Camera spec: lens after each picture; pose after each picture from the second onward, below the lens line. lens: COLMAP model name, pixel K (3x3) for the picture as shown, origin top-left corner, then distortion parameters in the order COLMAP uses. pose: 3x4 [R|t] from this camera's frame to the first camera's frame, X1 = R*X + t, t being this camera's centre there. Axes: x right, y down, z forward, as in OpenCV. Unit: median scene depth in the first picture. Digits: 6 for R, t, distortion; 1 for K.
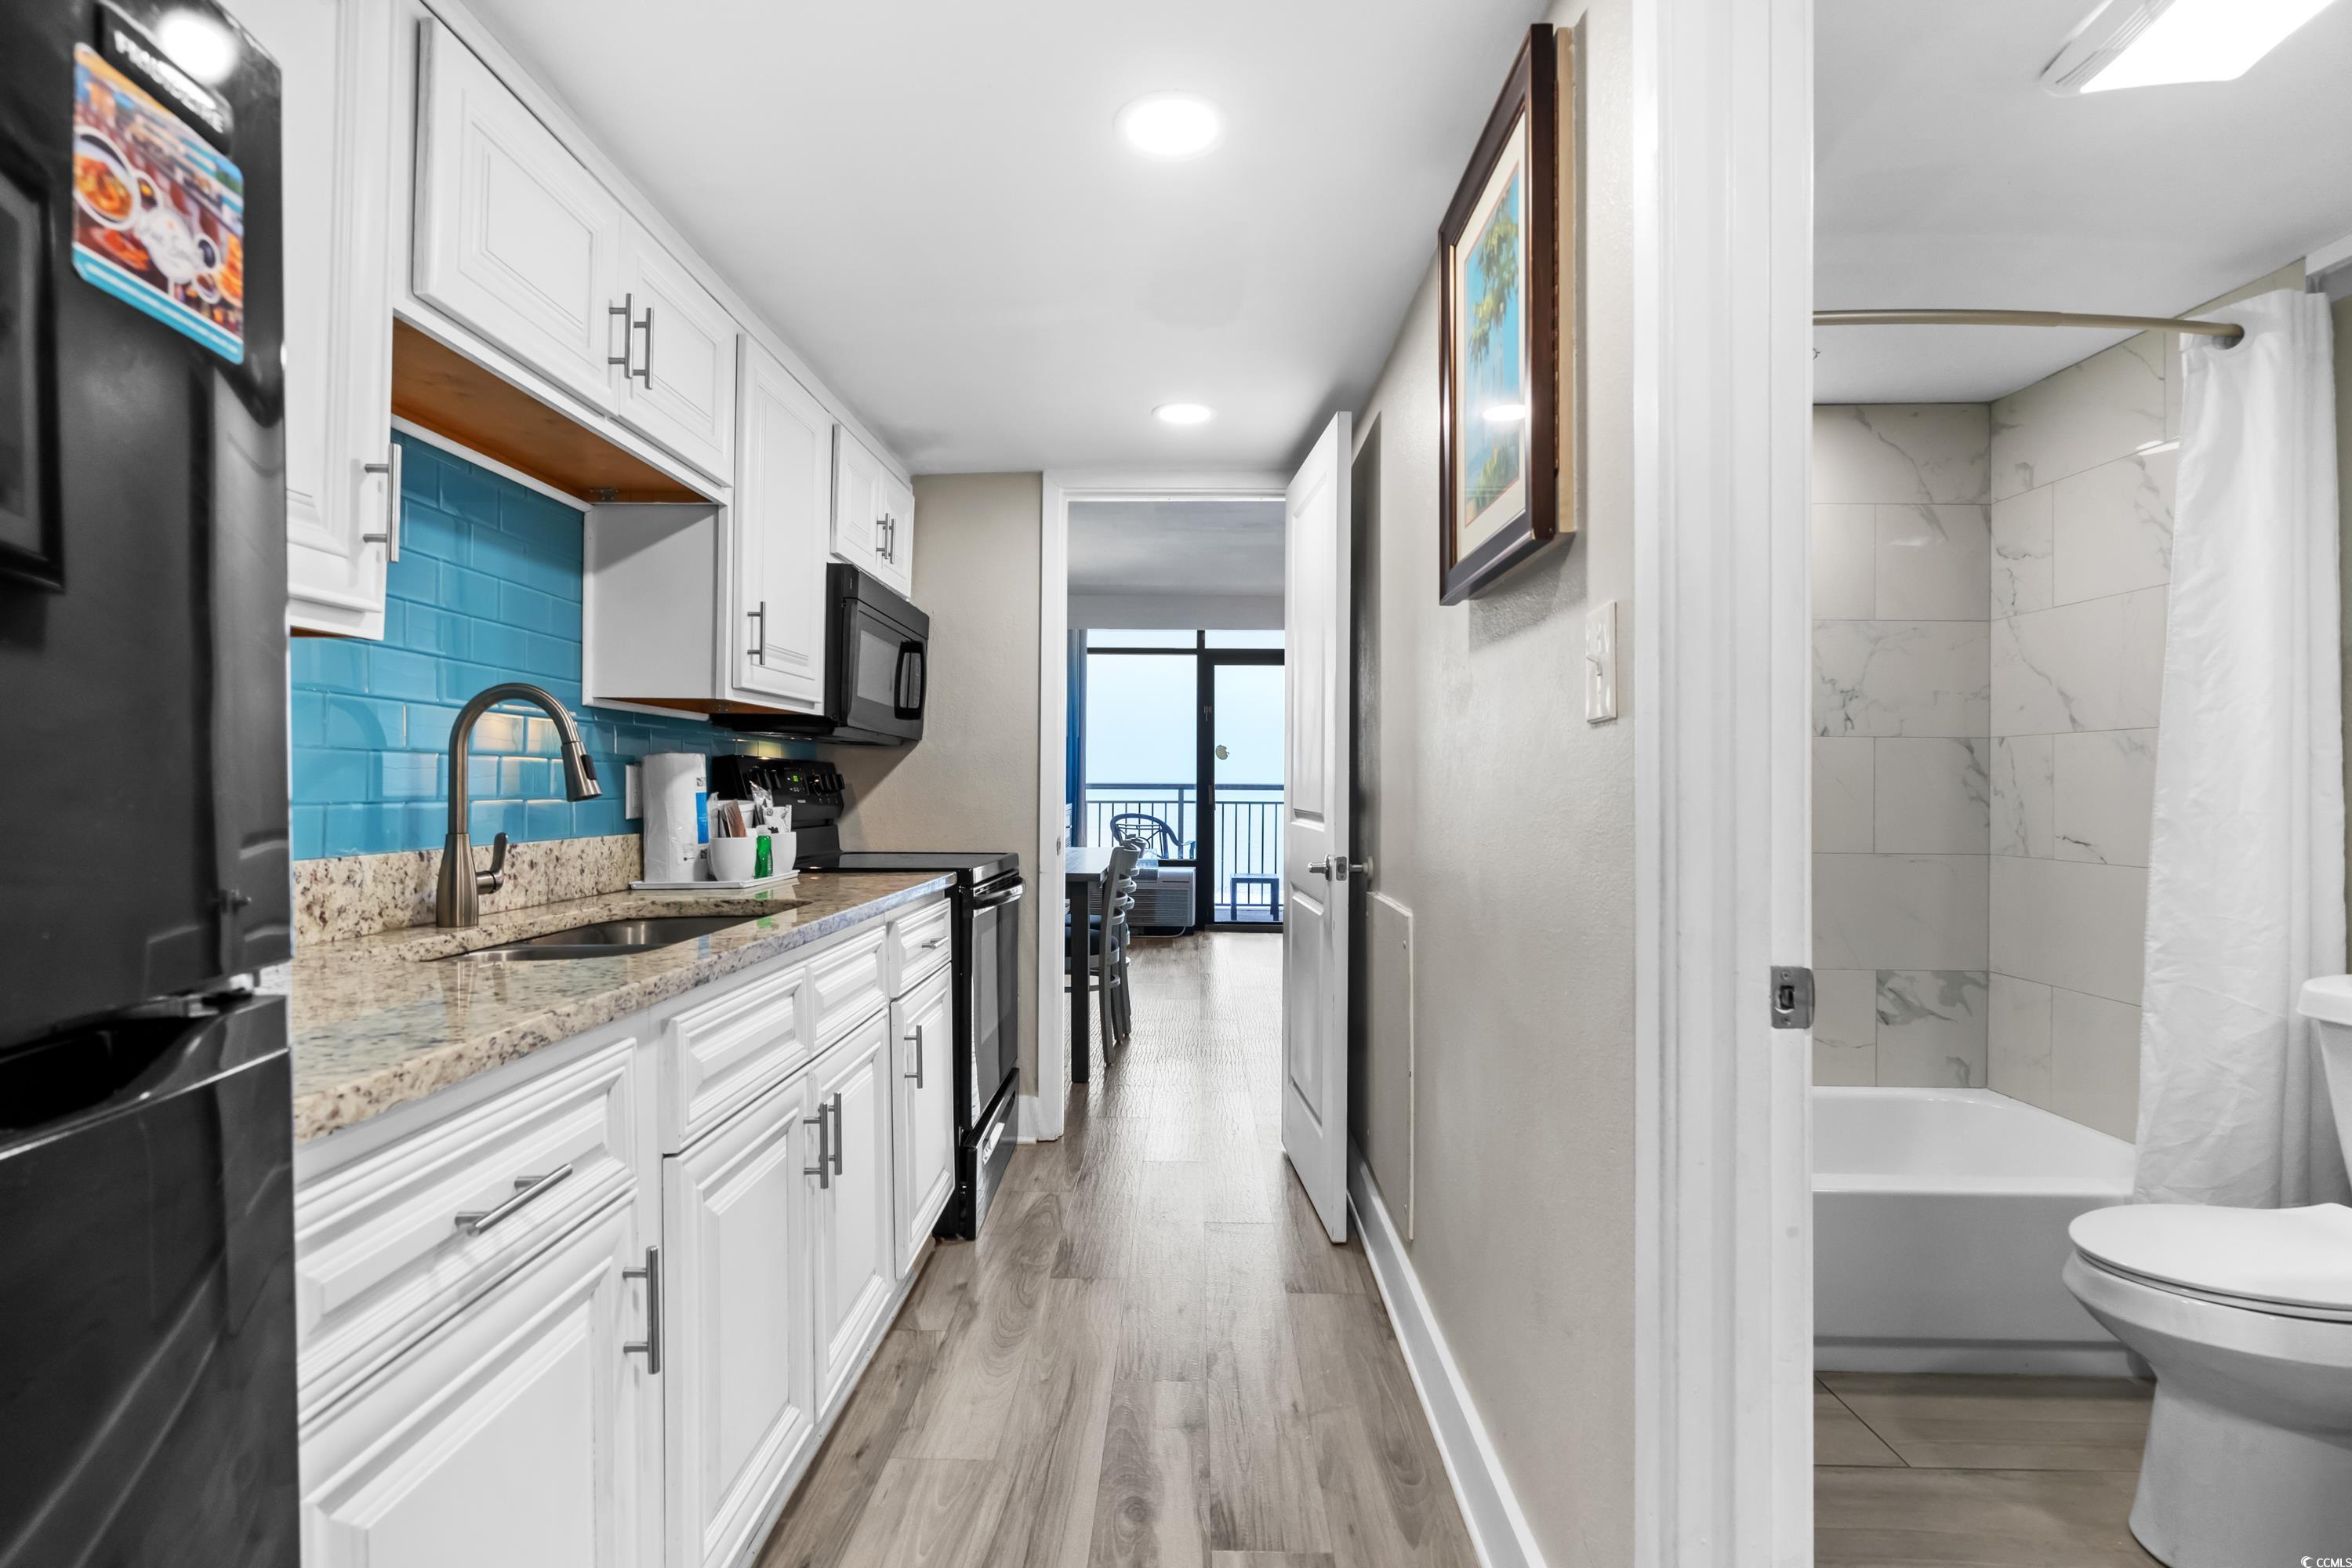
lens RADIAL K [[1104.8, 0, 1166.8], [0, 1104.8, 776.8], [0, 0, 1]] dist [-0.001535, -0.000102]
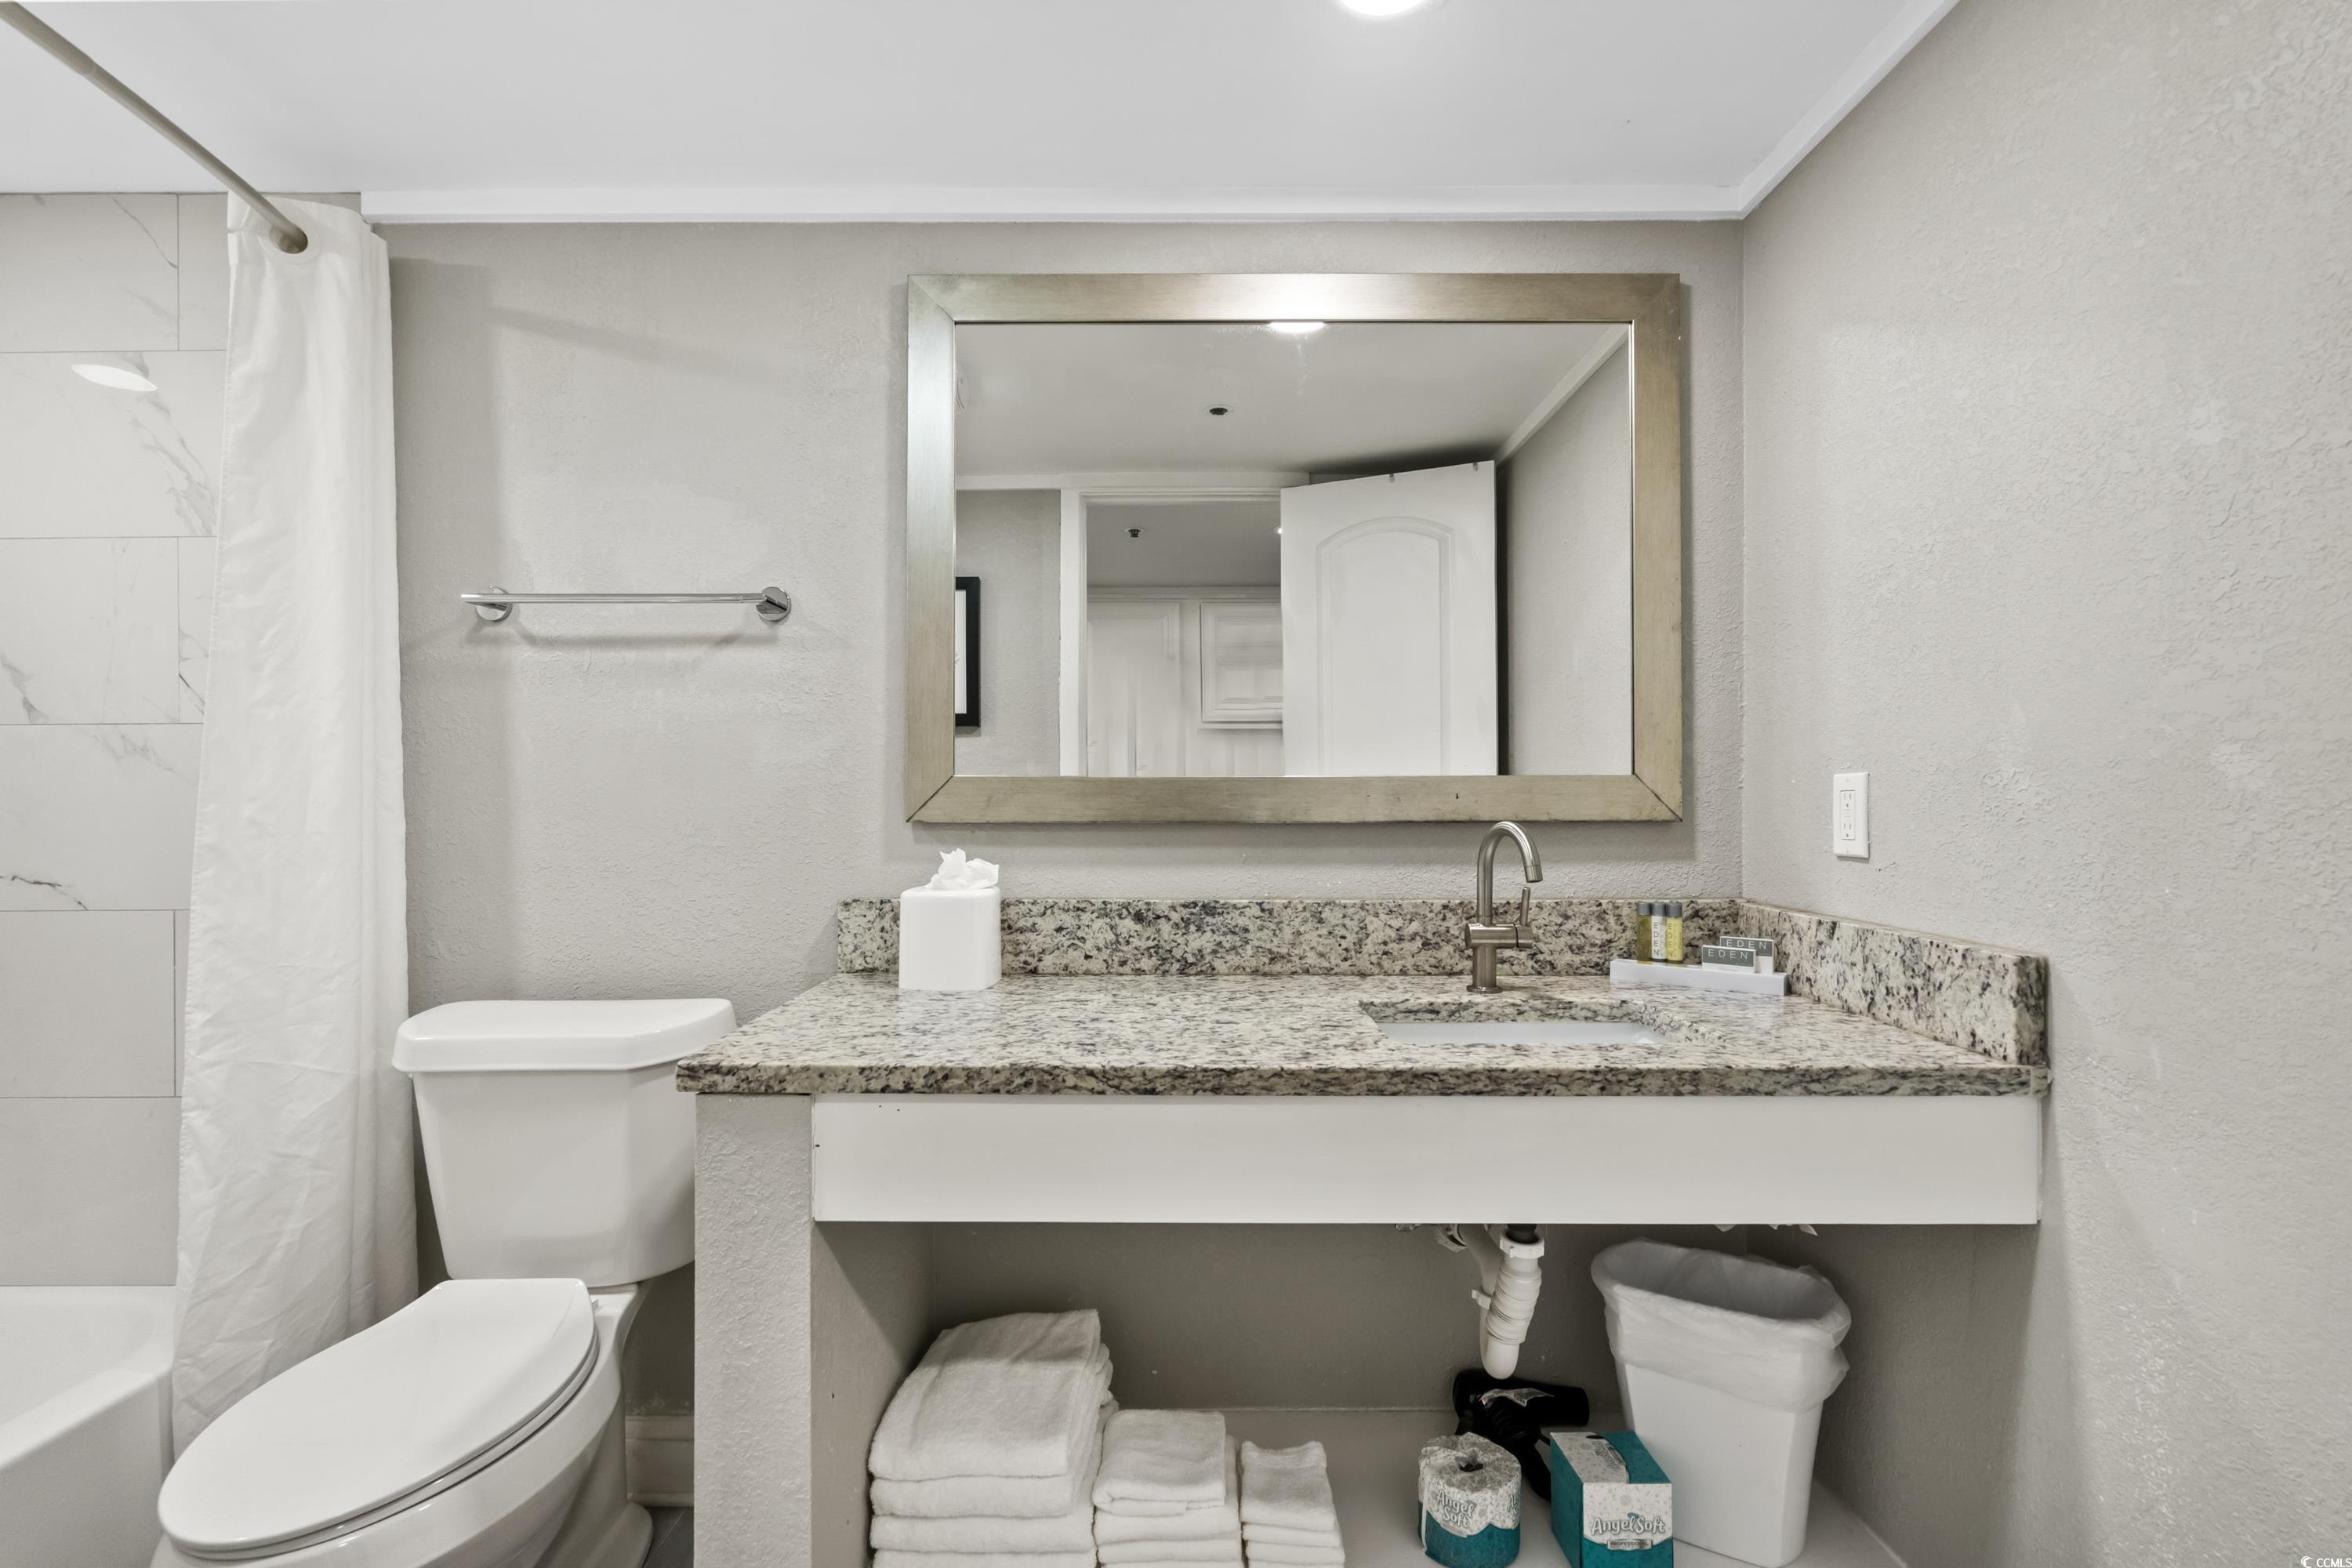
lens RADIAL K [[1070.8, 0, 1170.8], [0, 1070.8, 795.8], [0, 0, 1]] dist [-0.000893, -0.000171]
pose [[-0.023410, -0.001444, 0.999725, 0.166113], [-0.000434, 0.999999, 0.001435, 0.003510], [-0.999726, -0.000400, -0.023411, 0.366249]]
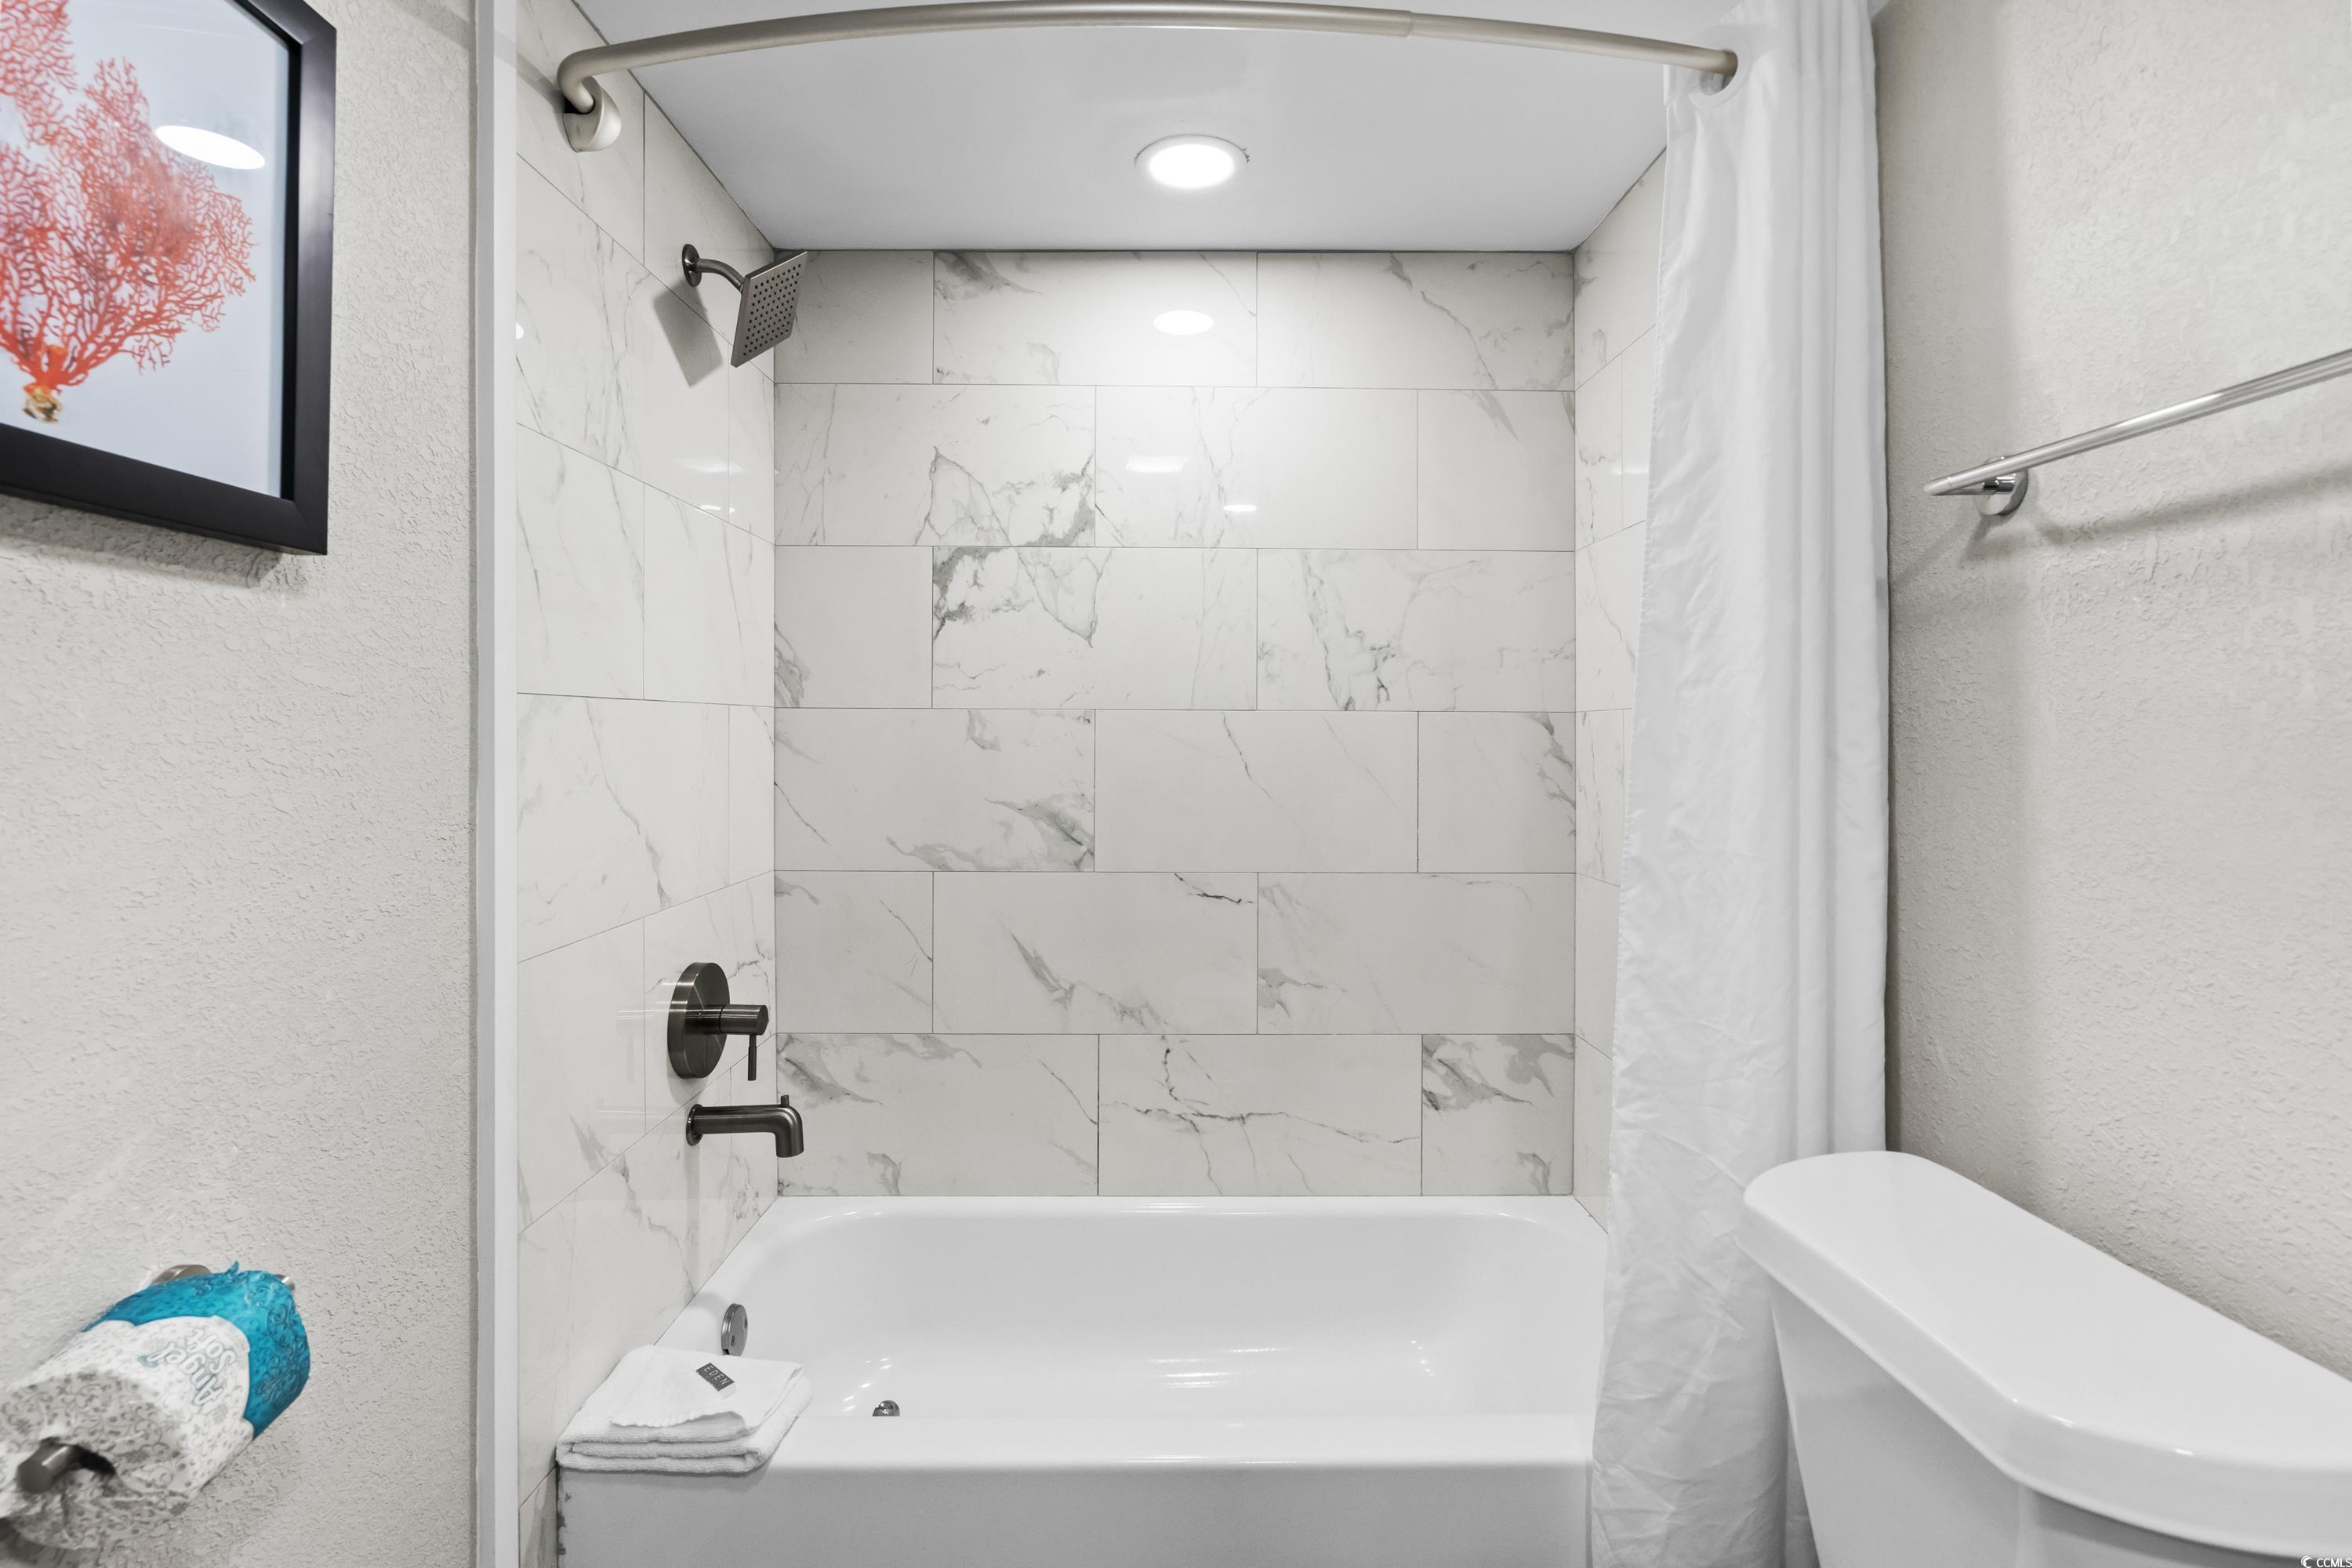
lens RADIAL K [[1091.3, 0, 1173.8], [0, 1091.3, 722.0], [0, 0, 1]] dist [-0.002644, 0.000350]
pose [[0.999376, -0.000578, 0.035330, 0.616464], [0.000736, 0.999990, -0.004468, -0.035158], [-0.035327, 0.004491, 0.999366, 0.394880]]
